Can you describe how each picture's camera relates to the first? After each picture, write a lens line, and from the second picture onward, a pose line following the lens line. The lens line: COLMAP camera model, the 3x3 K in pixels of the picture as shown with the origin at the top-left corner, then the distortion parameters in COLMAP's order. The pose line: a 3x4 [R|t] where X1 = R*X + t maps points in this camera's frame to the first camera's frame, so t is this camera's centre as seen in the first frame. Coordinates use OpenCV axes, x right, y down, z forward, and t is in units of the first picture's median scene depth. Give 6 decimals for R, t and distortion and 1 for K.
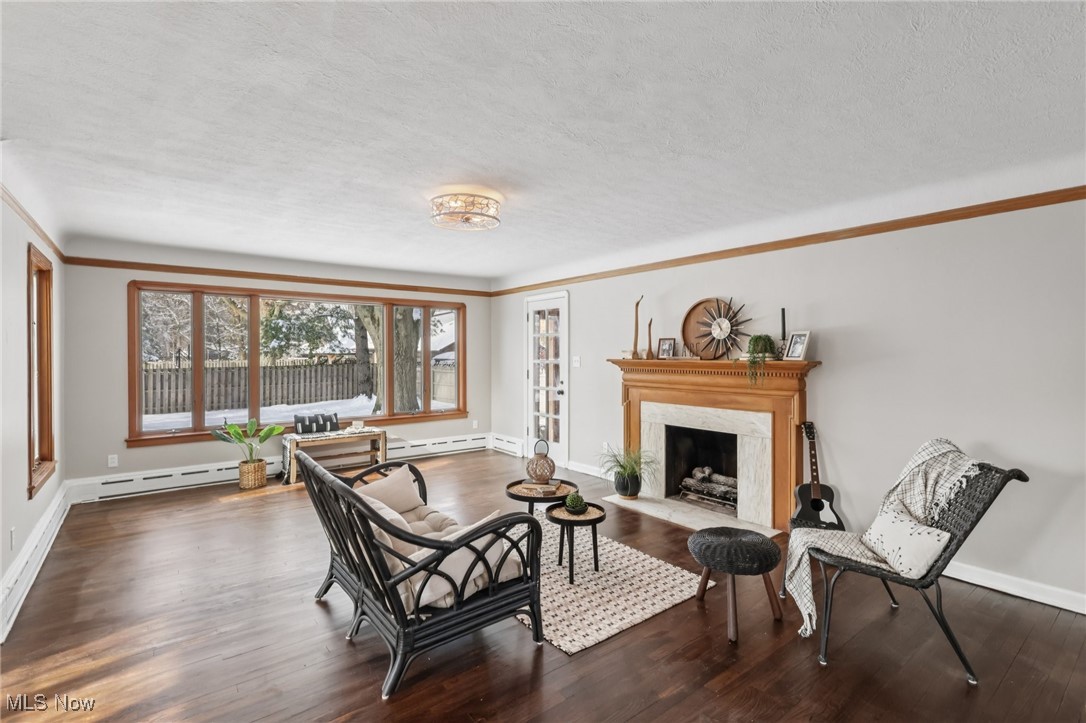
lens RADIAL K [[503.0, 0, 545.5], [0, 503.0, 362.3], [0, 0, 1]] dist [-0.006637, 0.001491]
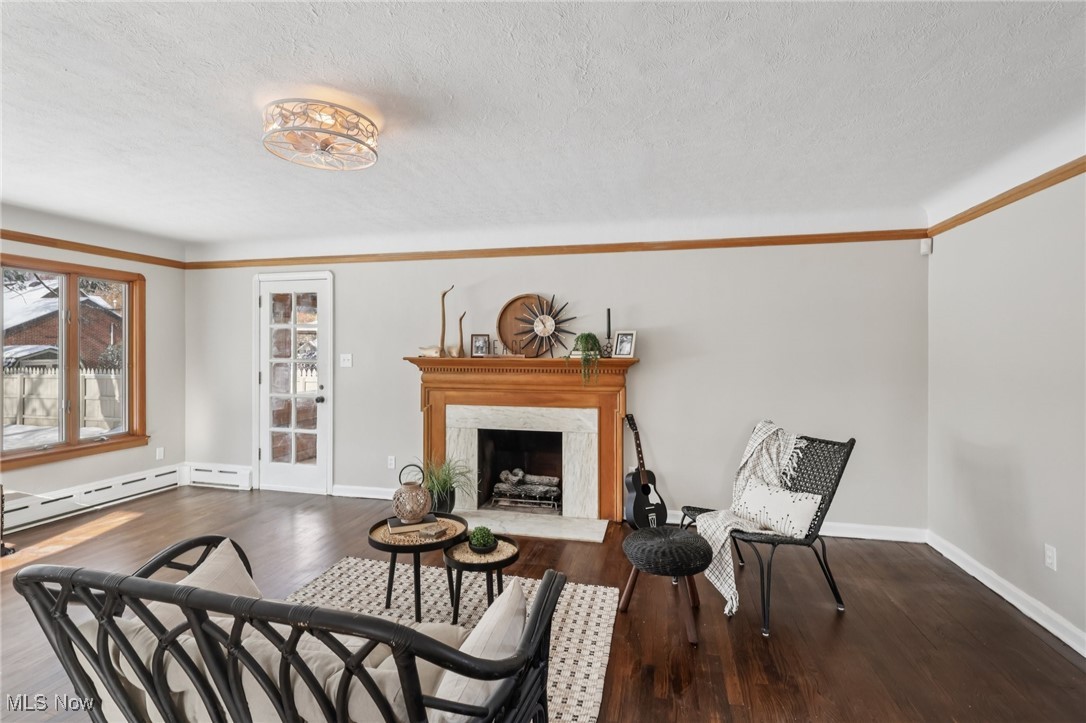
lens RADIAL K [[503.0, 0, 547.9], [0, 503.0, 353.9], [0, 0, 1]] dist [-0.006637, 0.001491]
pose [[0.778063, 0.001391, 0.628184, -0.245277], [0.006713, 0.999922, -0.010529, -0.001765], [-0.628150, 0.012409, 0.777993, 0.214937]]
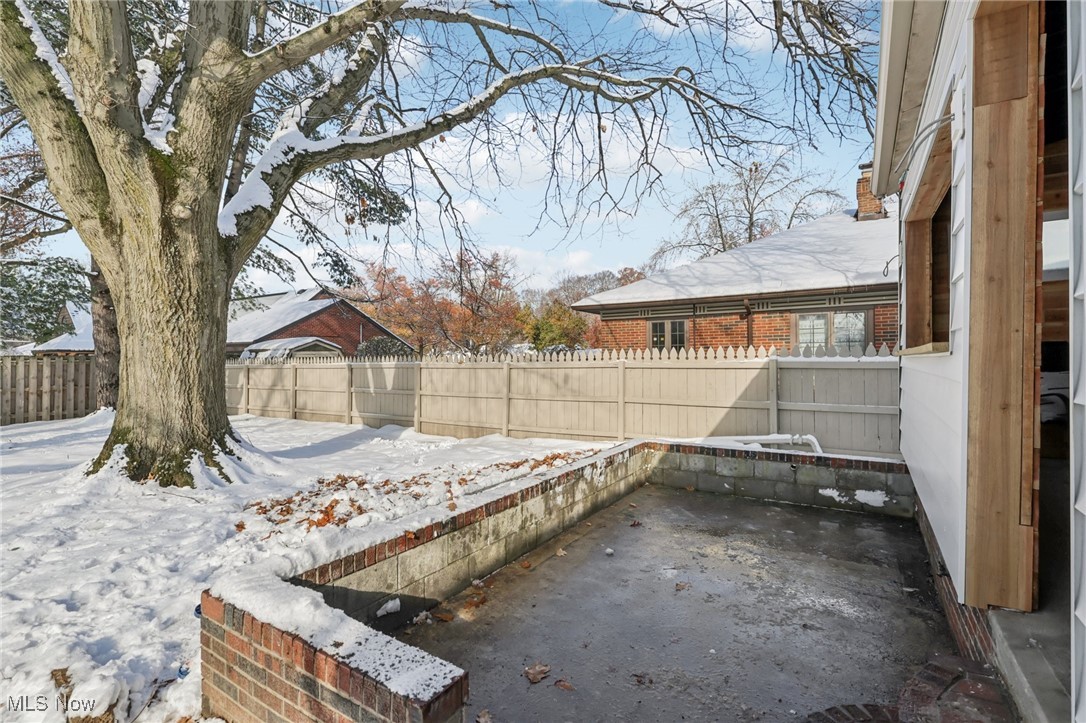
lens RADIAL K [[503.0, 0, 532.9], [0, 503.0, 360.3], [0, 0, 1]] dist [-0.006637, 0.001491]
pose [[0.947157, -0.004454, 0.320740, -0.453887], [0.009448, 0.999857, -0.014015, 0.111528], [-0.320631, 0.016304, 0.947064, 1.573109]]
